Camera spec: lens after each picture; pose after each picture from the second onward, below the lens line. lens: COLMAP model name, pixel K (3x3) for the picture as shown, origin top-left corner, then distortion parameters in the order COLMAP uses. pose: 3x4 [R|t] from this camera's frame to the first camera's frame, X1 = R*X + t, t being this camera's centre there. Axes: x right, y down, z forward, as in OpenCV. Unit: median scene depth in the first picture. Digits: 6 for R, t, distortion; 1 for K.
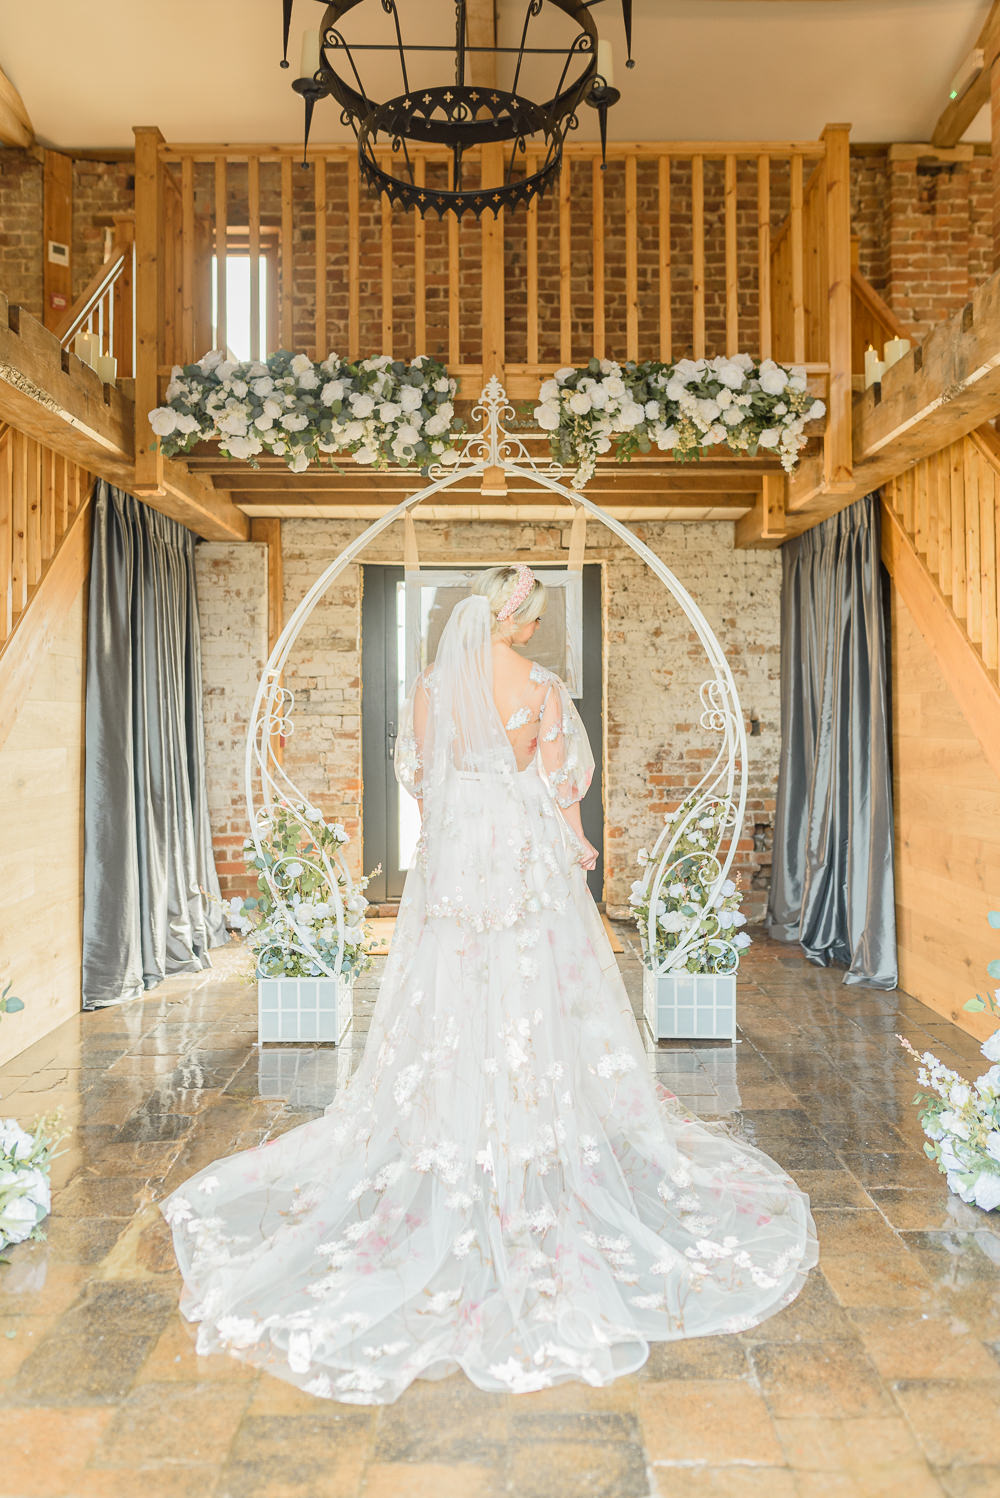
lens RADIAL K [[1190.8, 0, 498.1], [0, 1190.8, 684.4], [0, 0, 1]] dist [-0.001218, 0.002743]
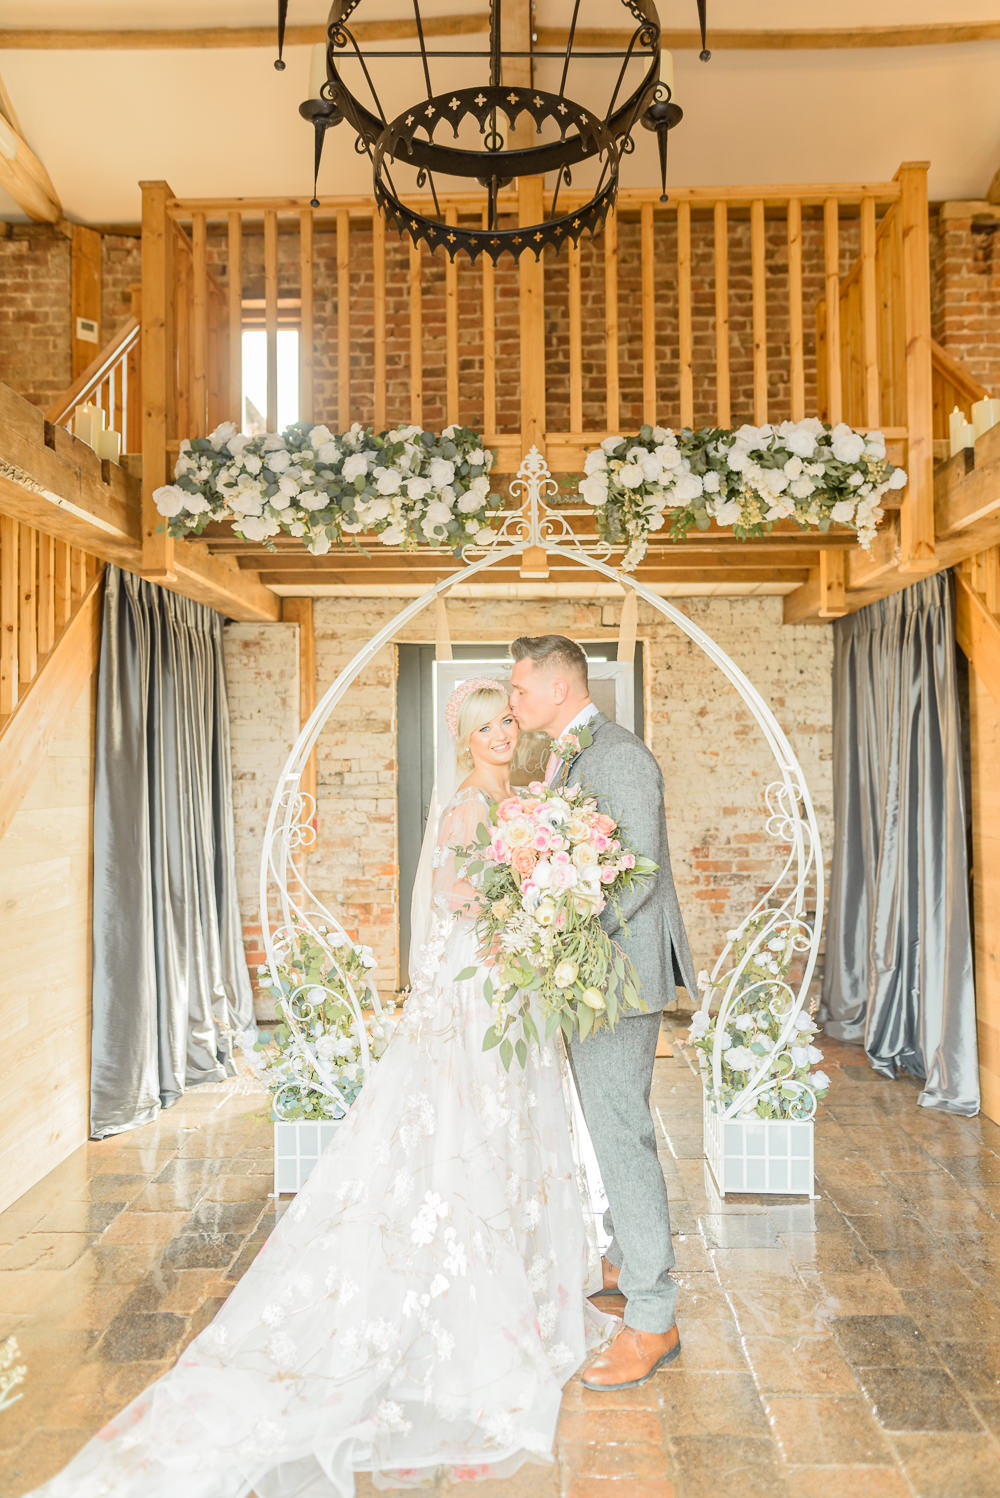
lens RADIAL K [[1166.0, 0, 497.8], [0, 1166.0, 737.1], [0, 0, 1]] dist [0.001778, -0.002388]
pose [[0.999481, -0.005346, -0.031755, -0.003438], [0.004955, 0.999911, -0.012374, -0.024108], [0.031818, 0.012210, 0.999419, 0.102337]]
